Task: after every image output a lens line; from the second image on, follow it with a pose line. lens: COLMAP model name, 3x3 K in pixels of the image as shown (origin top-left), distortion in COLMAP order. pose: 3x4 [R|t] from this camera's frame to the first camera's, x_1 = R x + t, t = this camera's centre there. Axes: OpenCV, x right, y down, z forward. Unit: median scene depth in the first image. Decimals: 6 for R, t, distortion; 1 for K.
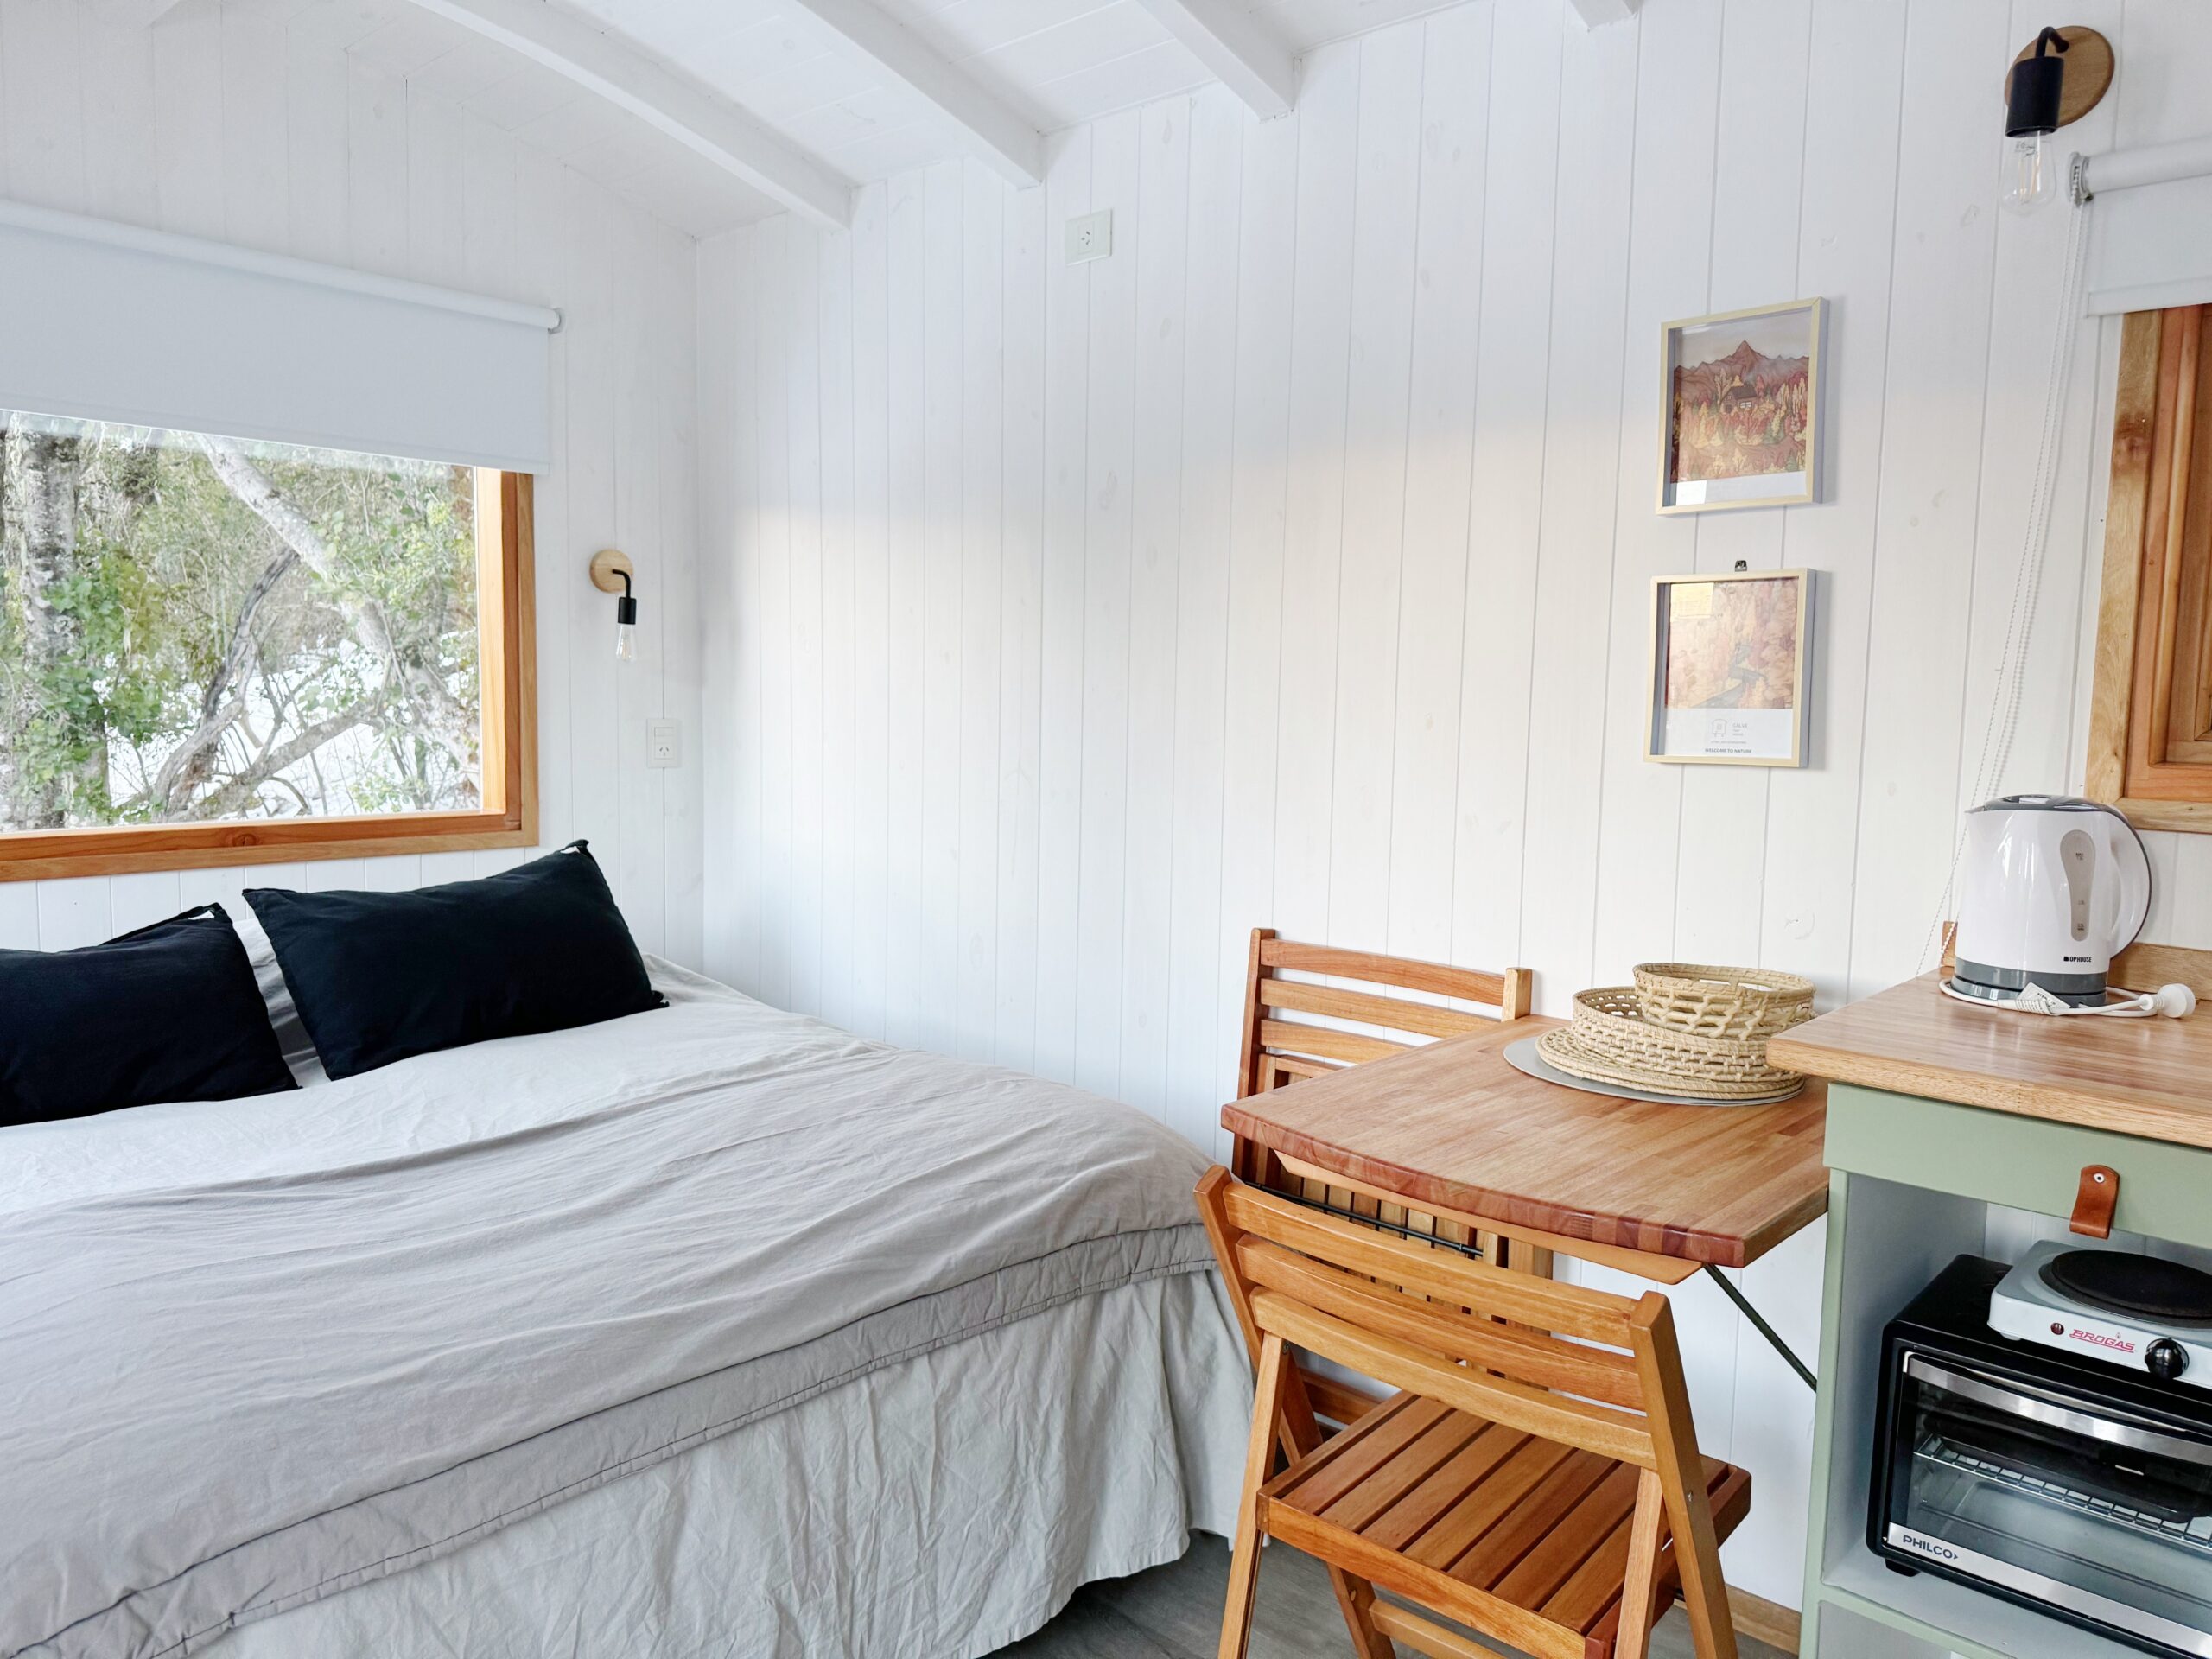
lens RADIAL K [[1566.8, 0, 1105.9], [0, 1566.8, 821.5], [0, 0, 1]] dist [0.042710, -0.052303]
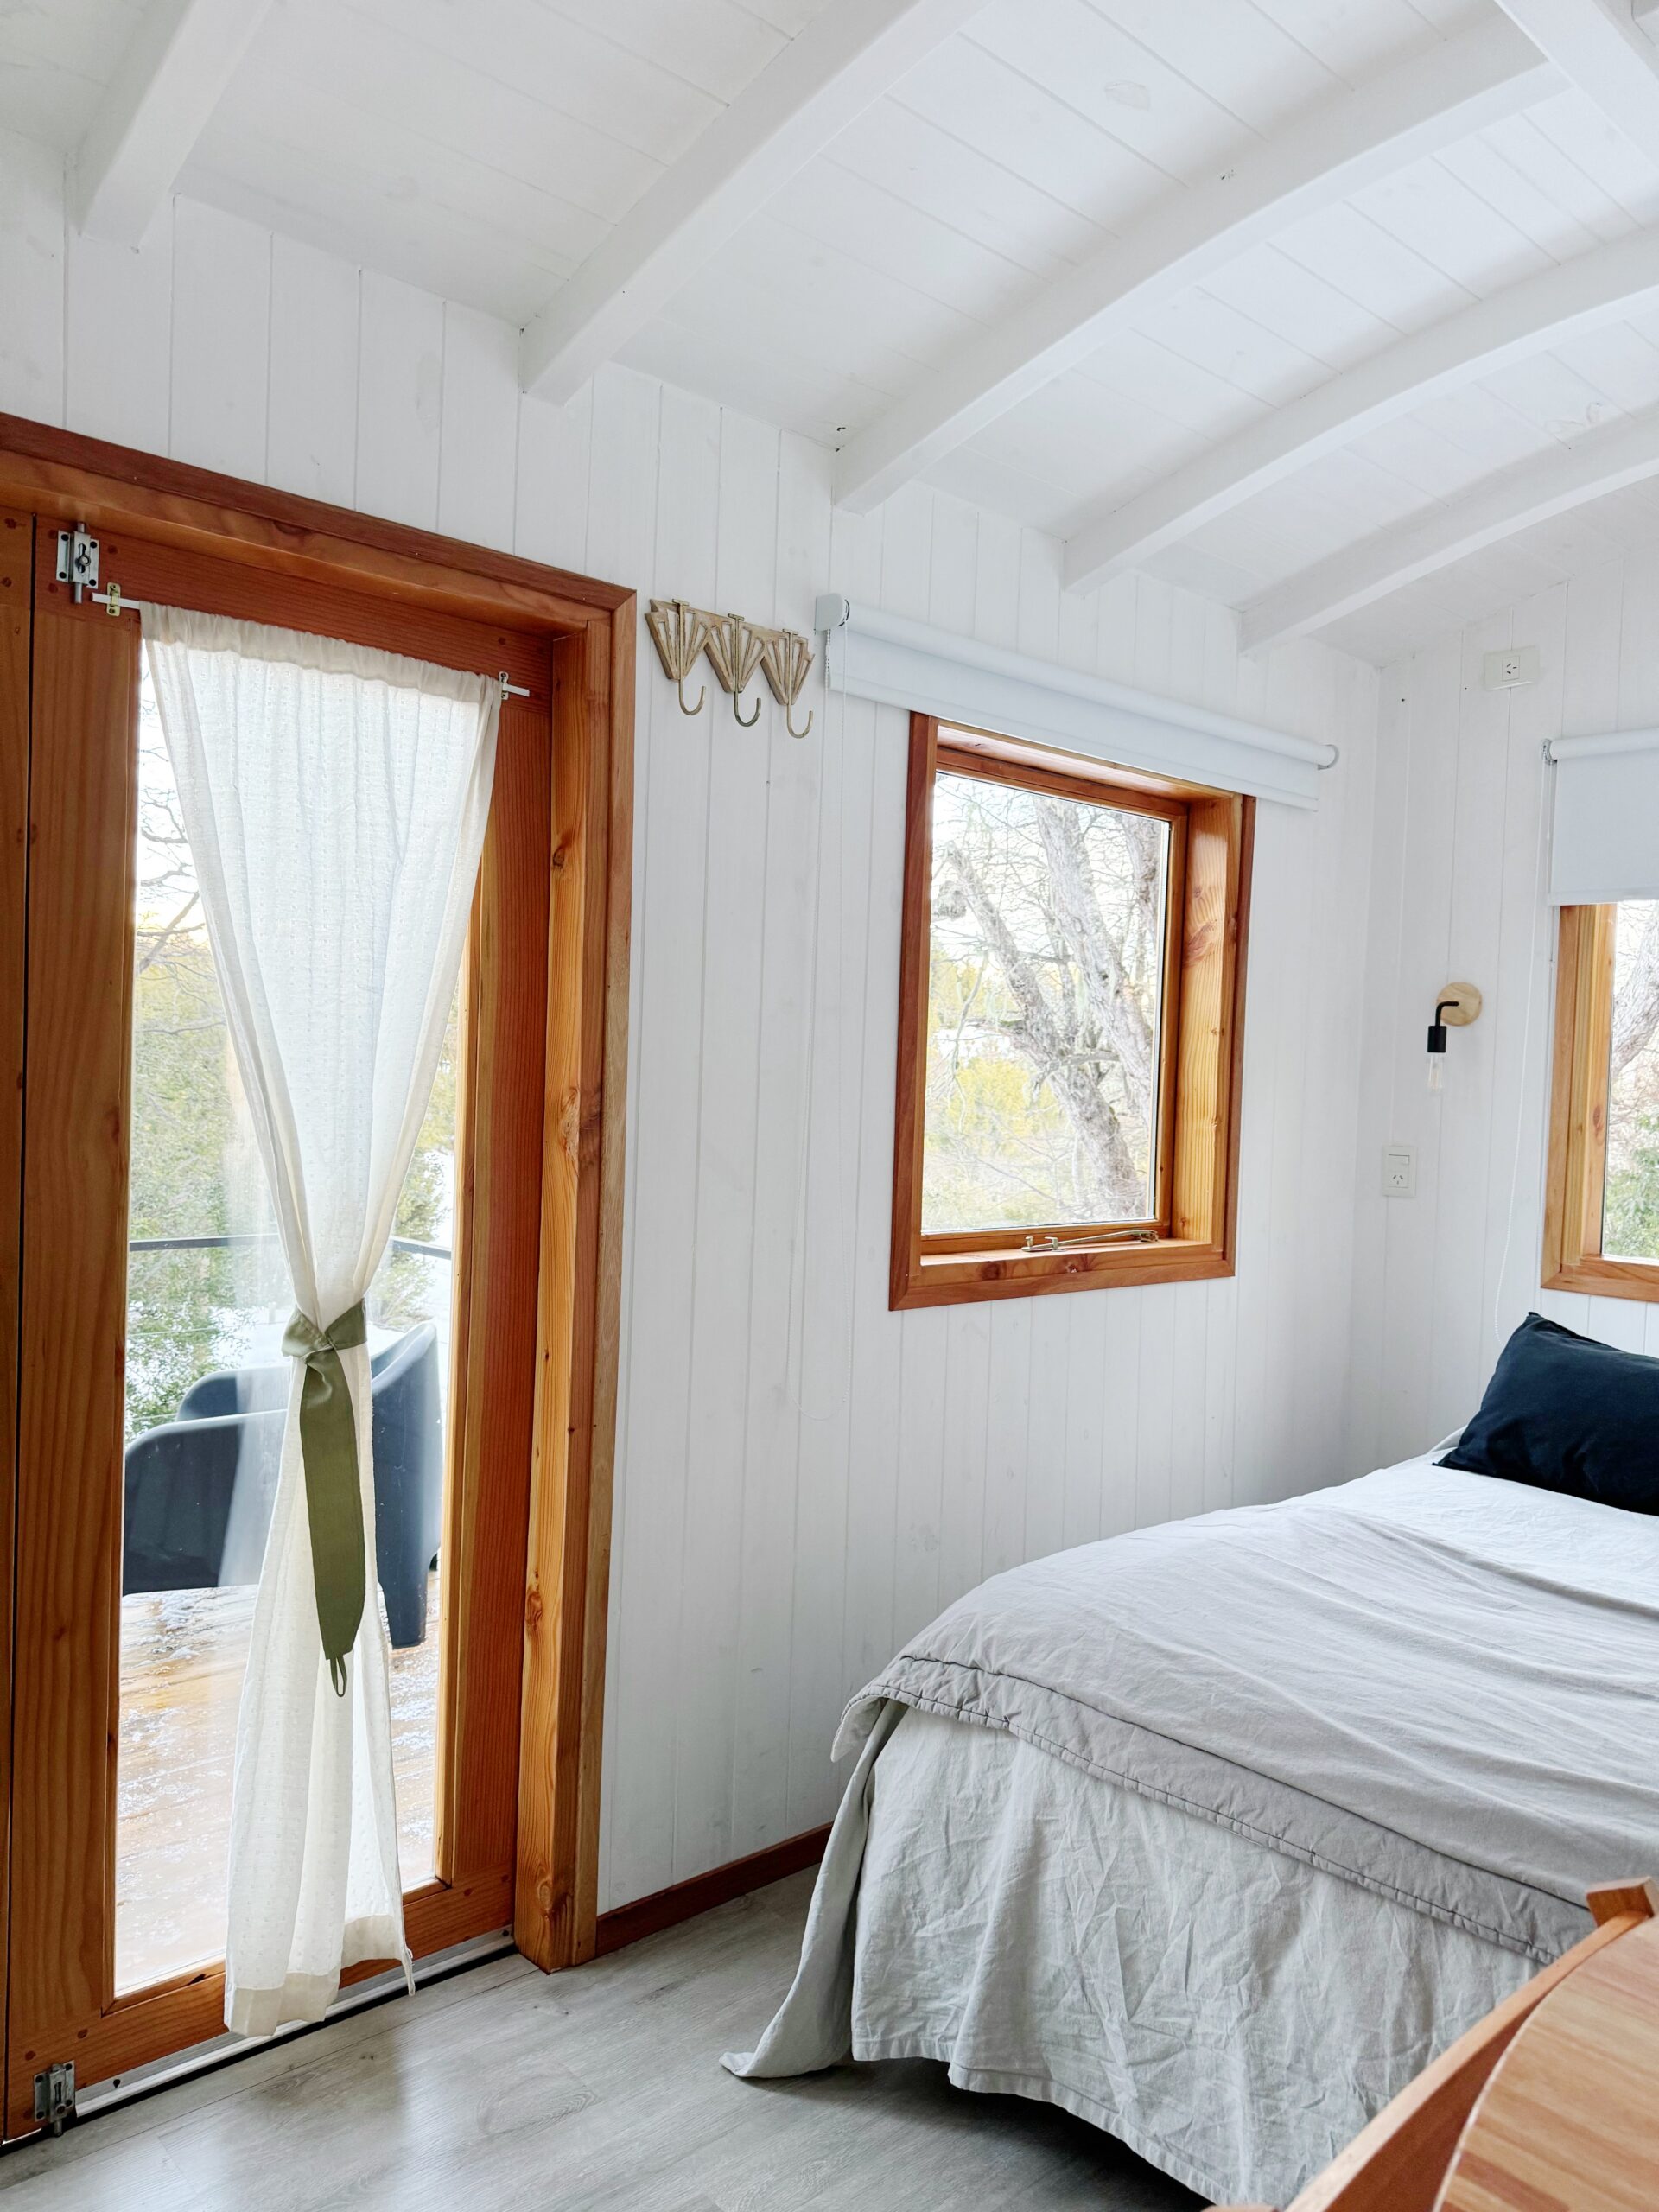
lens RADIAL K [[1566.8, 0, 846.1], [0, 1566.8, 1113.1], [0, 0, 1]] dist [0.042710, -0.052303]
pose [[-0.087659, -0.000392, -0.996150, 0.631720], [-0.130514, 0.991384, 0.011095, -0.042173], [0.987564, 0.130984, -0.086955, 0.603722]]
